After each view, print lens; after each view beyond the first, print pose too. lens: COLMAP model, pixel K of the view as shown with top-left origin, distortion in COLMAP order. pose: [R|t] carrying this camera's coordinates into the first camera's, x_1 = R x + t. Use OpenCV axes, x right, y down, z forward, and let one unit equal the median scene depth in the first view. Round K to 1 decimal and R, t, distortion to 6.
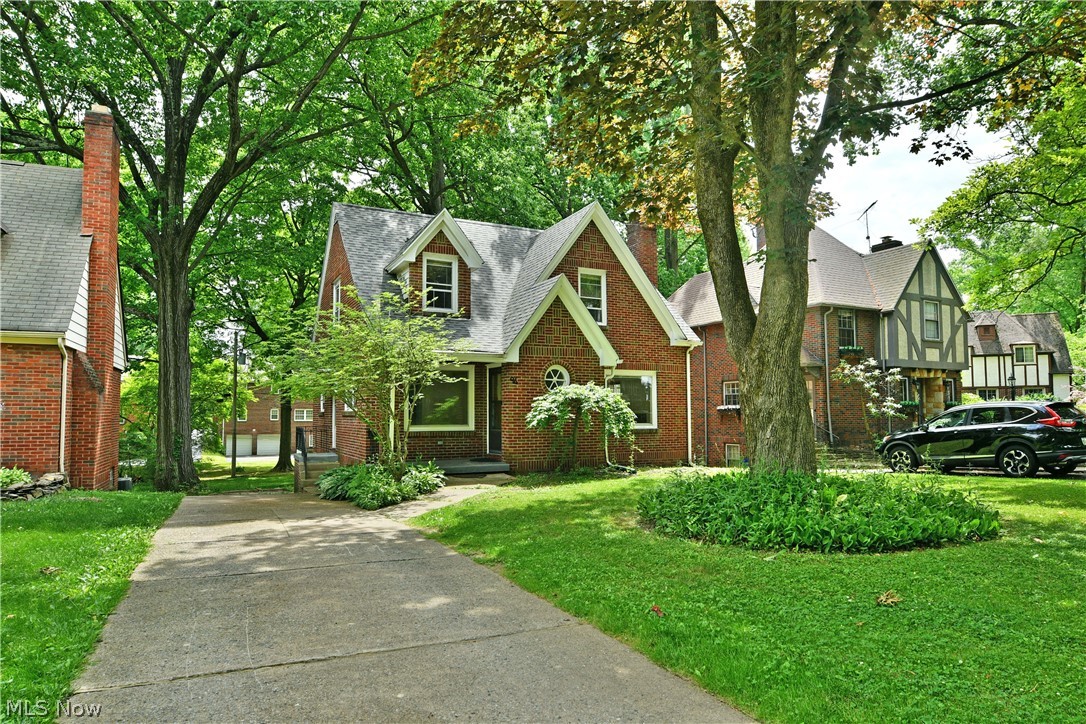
lens RADIAL K [[662.8, 0, 543.0], [0, 662.8, 362.0], [0, 0, 1]] dist [-0.013909, -0.000344]
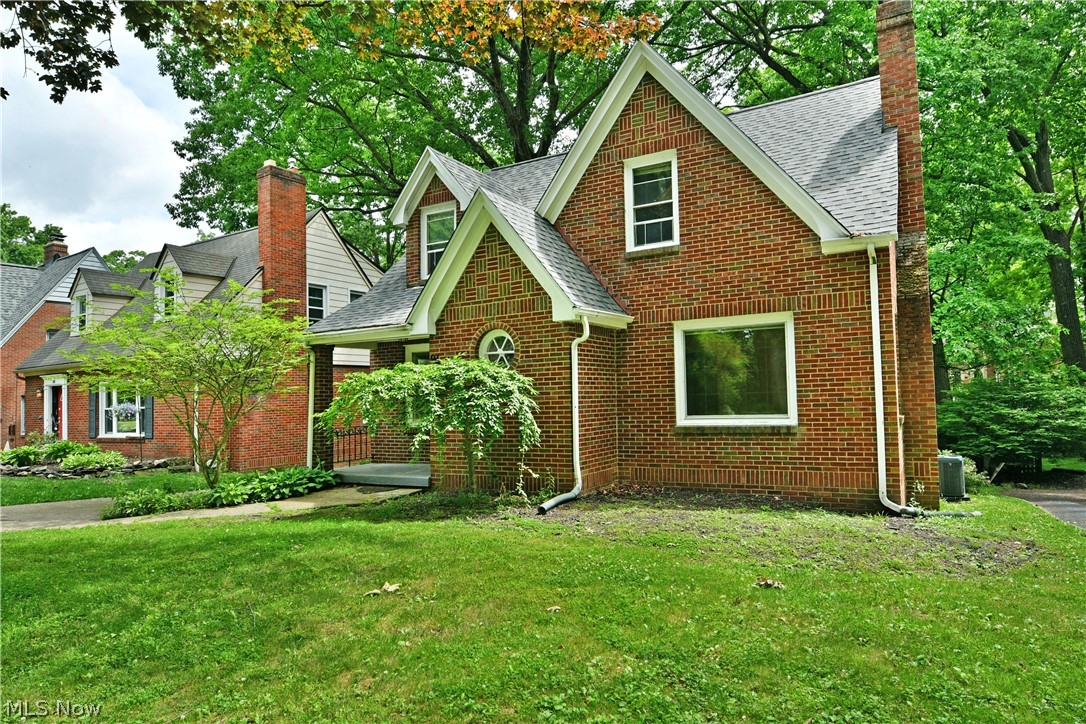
lens RADIAL K [[662.8, 0, 543.0], [0, 662.8, 362.0], [0, 0, 1]] dist [-0.013909, -0.000344]
pose [[0.544340, -0.064020, -0.836418, 0.497802], [0.094413, 0.995424, -0.014747, 0.042145], [0.833535, -0.070941, 0.547893, 0.584271]]
